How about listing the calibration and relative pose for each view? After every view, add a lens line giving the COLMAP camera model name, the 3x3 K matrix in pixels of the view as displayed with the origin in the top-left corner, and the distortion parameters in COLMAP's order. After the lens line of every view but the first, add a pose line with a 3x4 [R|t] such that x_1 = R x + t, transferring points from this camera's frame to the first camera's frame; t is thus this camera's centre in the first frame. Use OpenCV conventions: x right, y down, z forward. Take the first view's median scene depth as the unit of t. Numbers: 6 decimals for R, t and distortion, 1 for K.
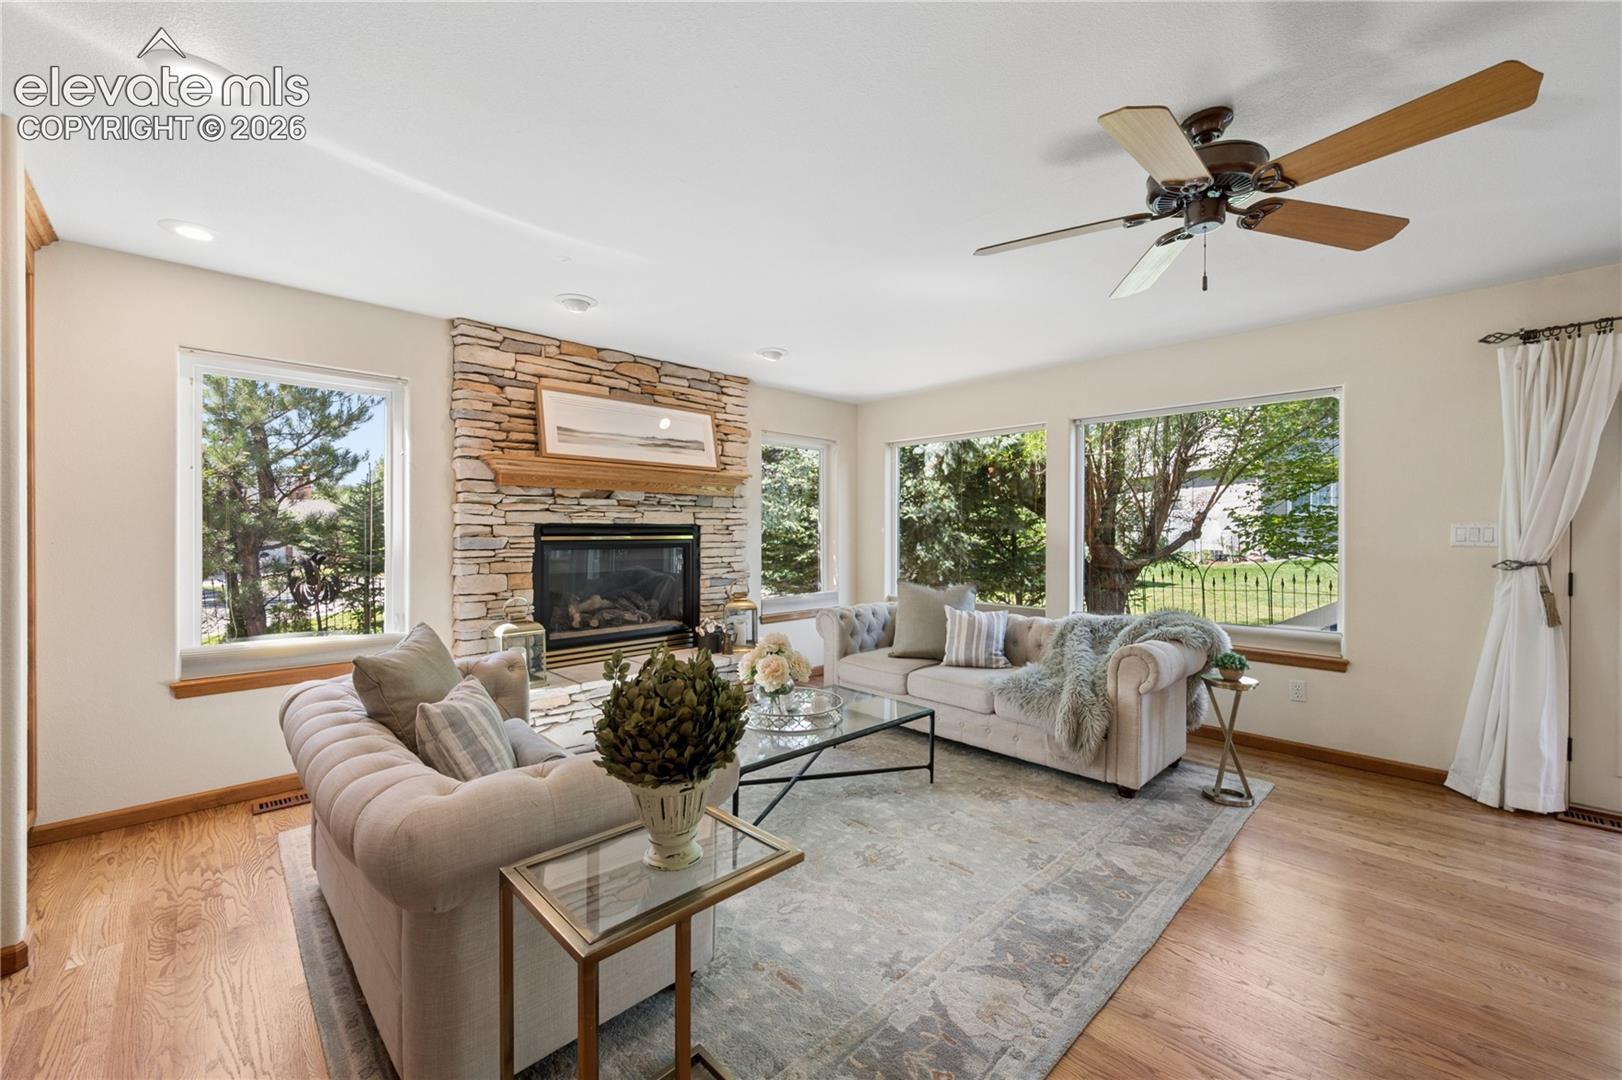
lens RADIAL K [[642.0, 0, 810.3], [0, 642.0, 533.4], [0, 0, 1]] dist [-0.000878, 0.000070]
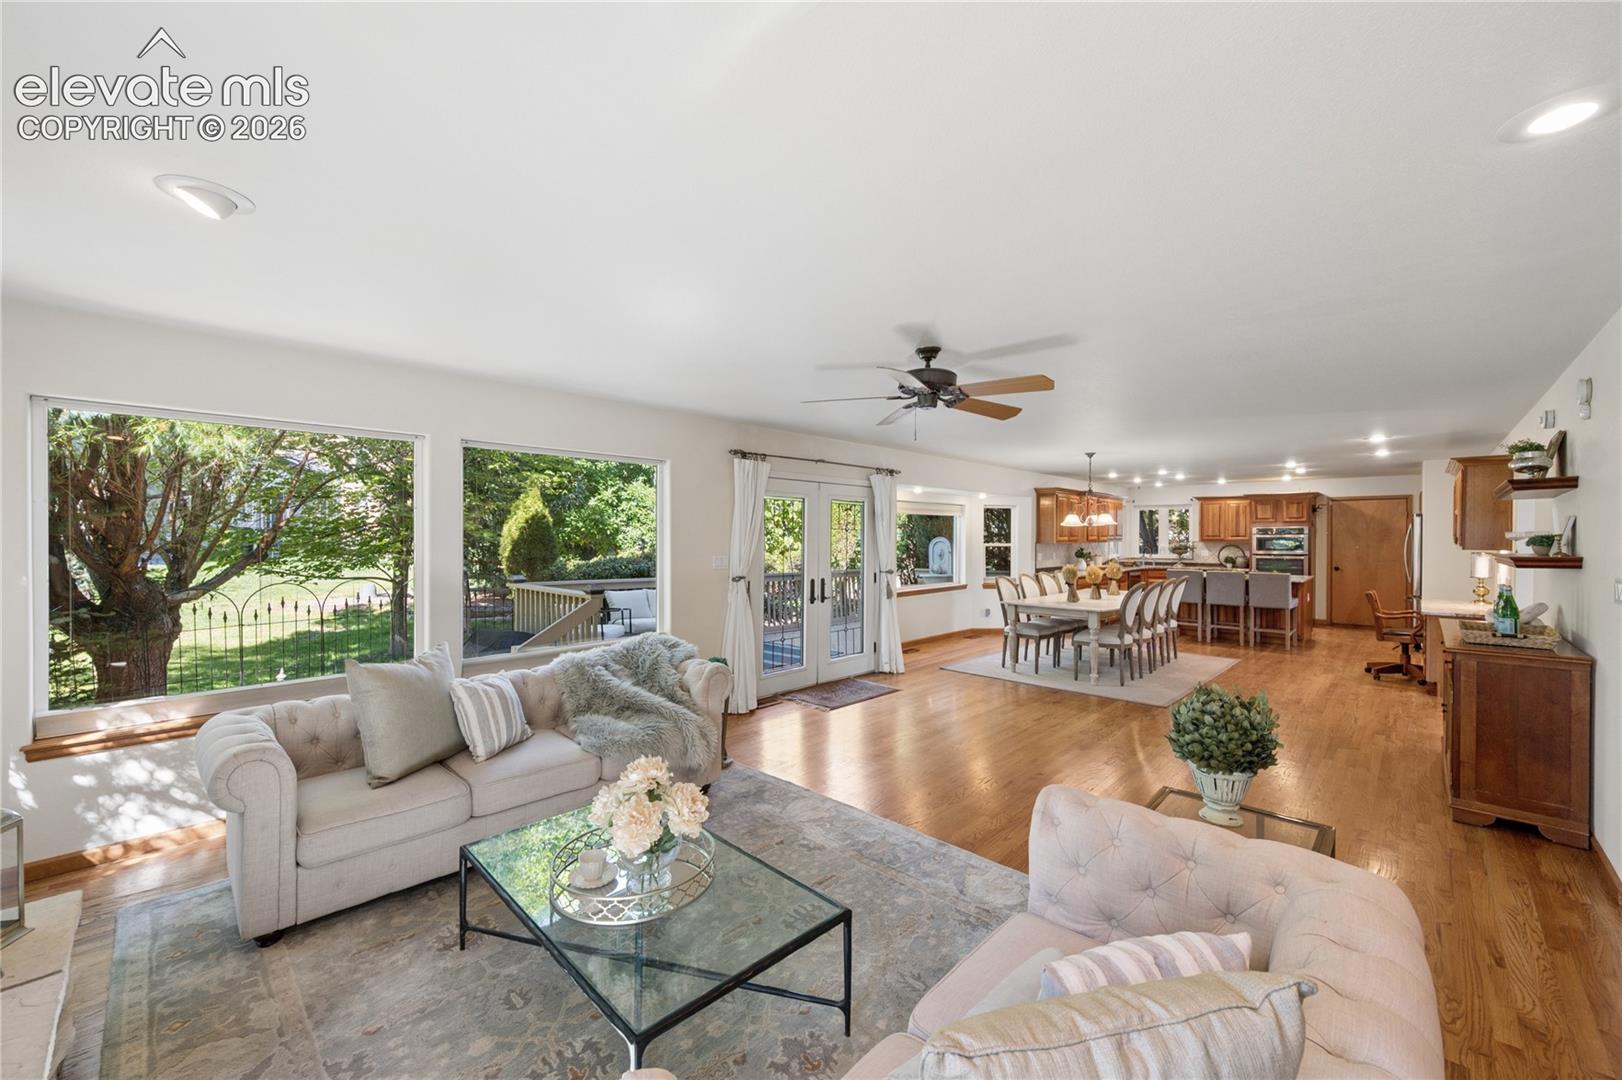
lens RADIAL K [[642.0, 0, 814.5], [0, 642.0, 540.1], [0, 0, 1]] dist [-0.000878, 0.000070]
pose [[-0.046397, -0.005748, 0.998907, -0.552004], [-0.001447, 0.999983, 0.005687, -0.053823], [-0.998922, -0.001181, -0.046405, 0.658318]]
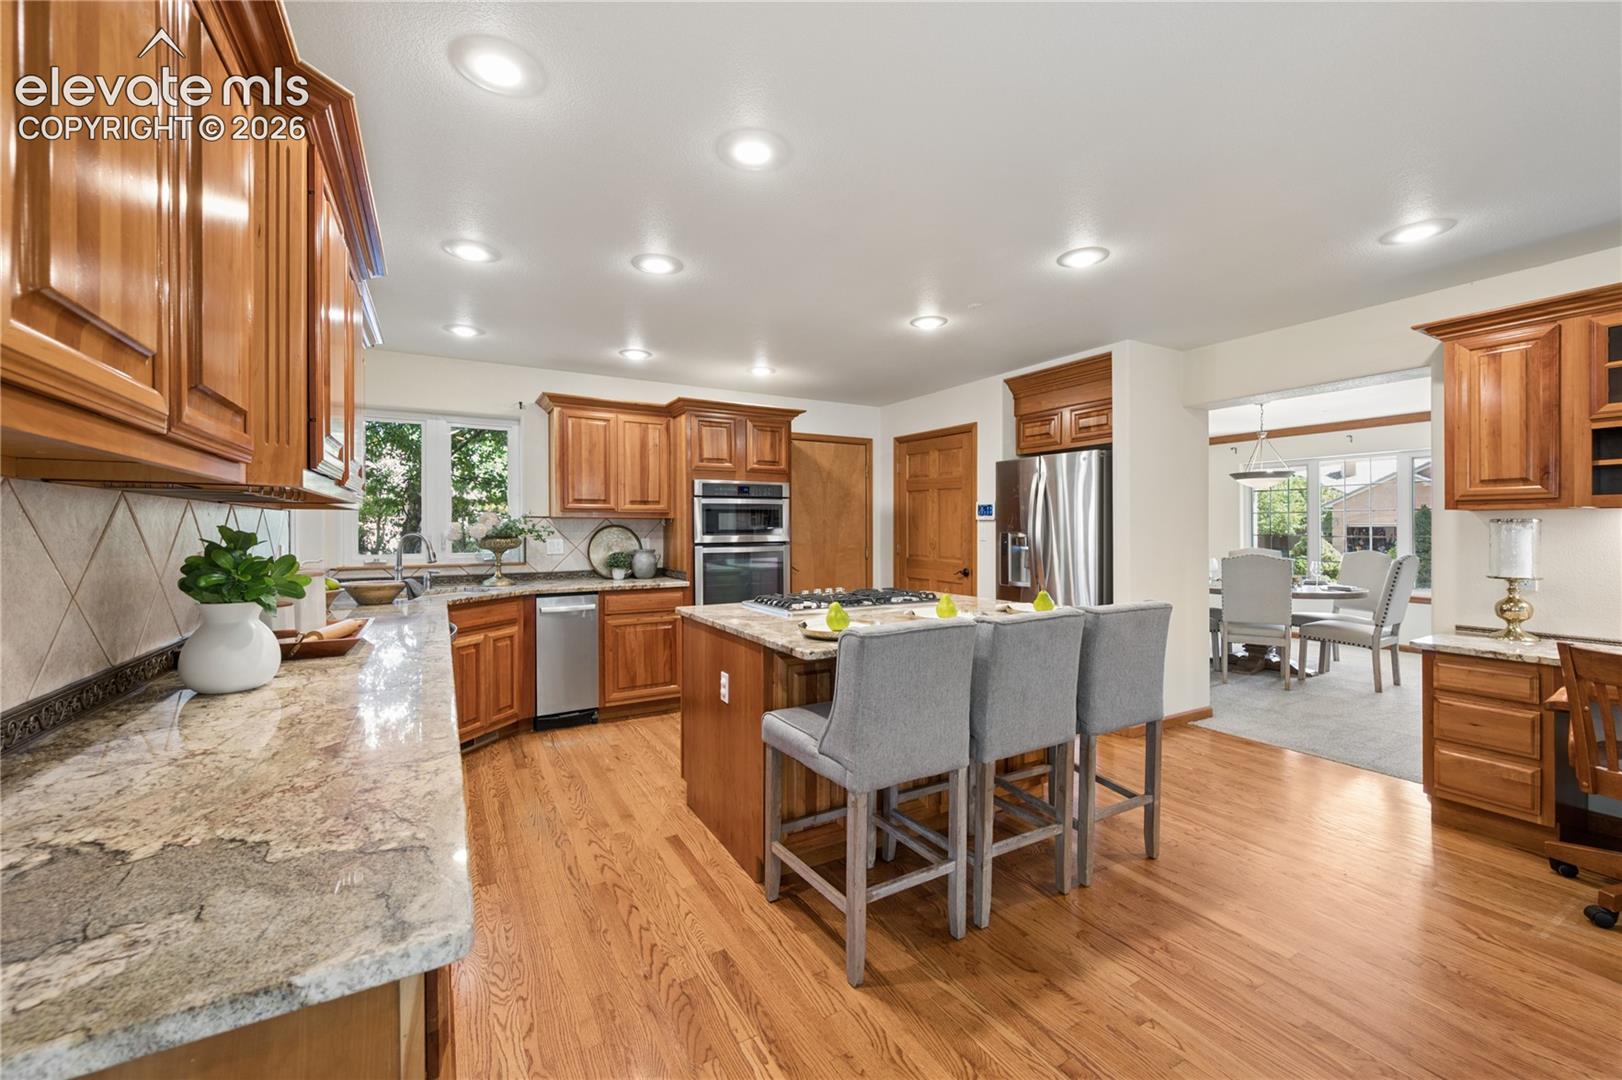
lens RADIAL K [[642.0, 0, 814.3], [0, 642.0, 534.0], [0, 0, 1]] dist [-0.000878, 0.000070]
pose [[-0.971357, 0.002632, 0.237611, 1.683016], [0.004260, 0.999971, 0.006338, -0.004025], [-0.237588, 0.007169, -0.971340, -0.308404]]
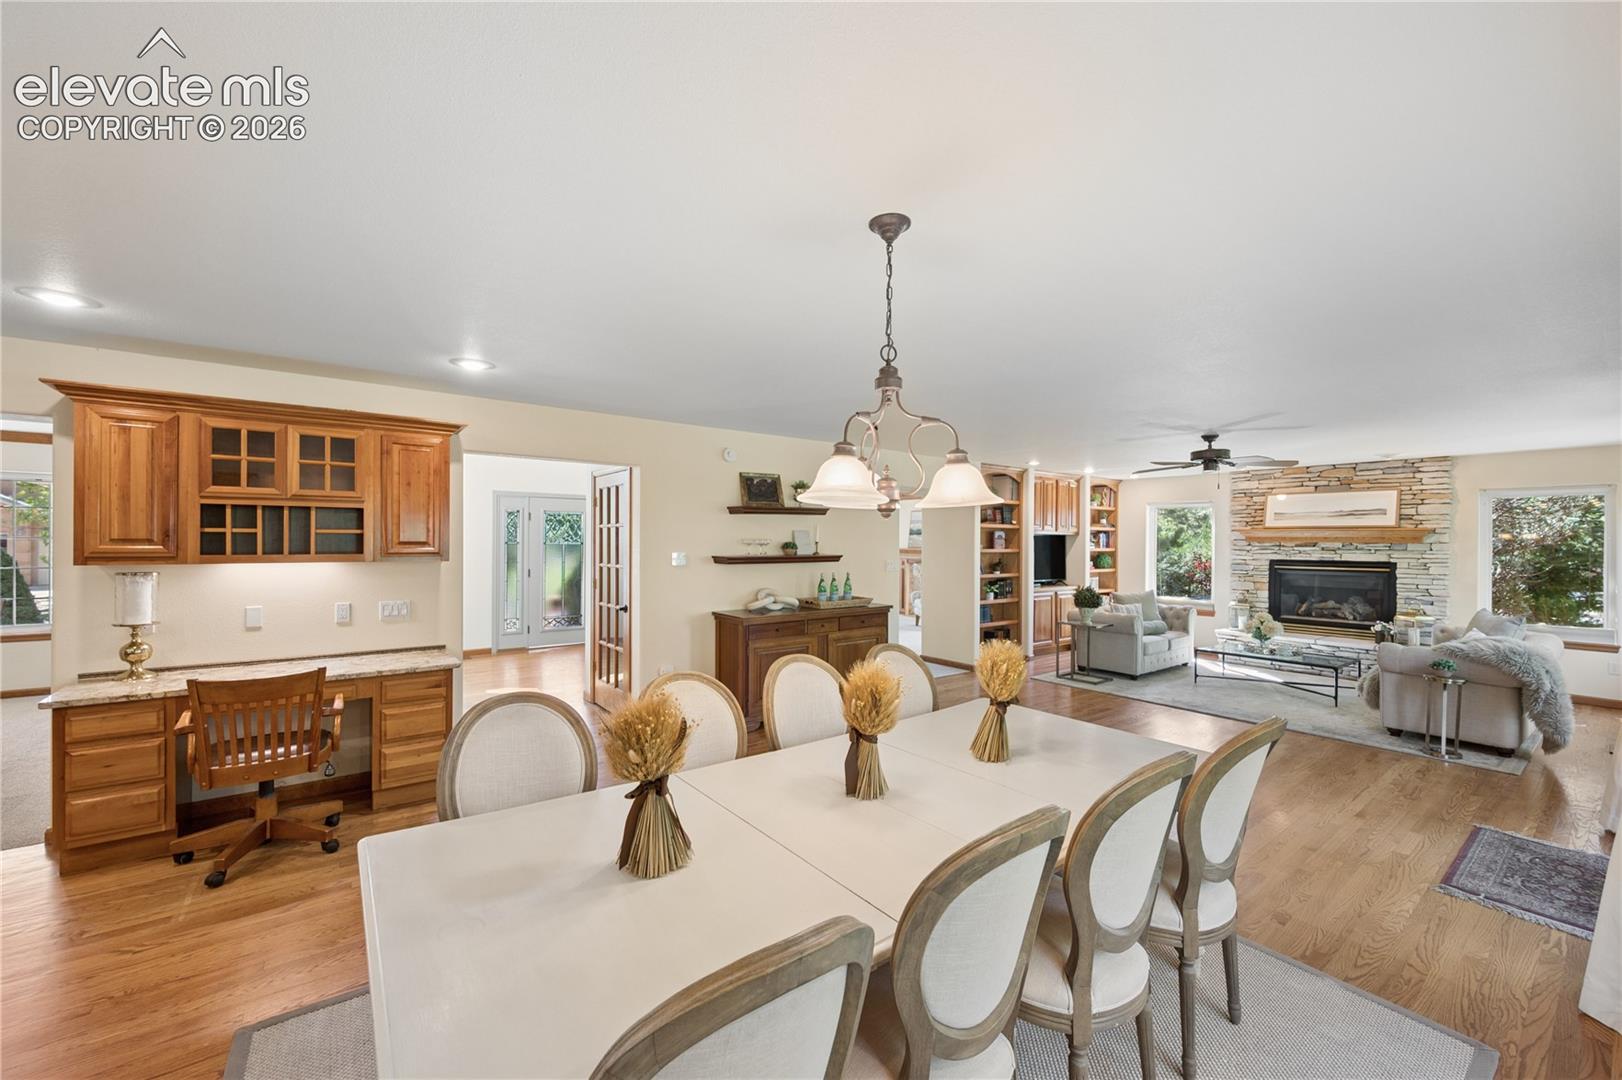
lens RADIAL K [[642.0, 0, 807.5], [0, 642.0, 539.9], [0, 0, 1]] dist [-0.000878, 0.000070]
pose [[-0.115363, -0.001857, -0.993322, 1.807523], [-0.009362, 0.999956, -0.000782, -0.062501], [0.993279, 0.009209, -0.115376, -0.248857]]
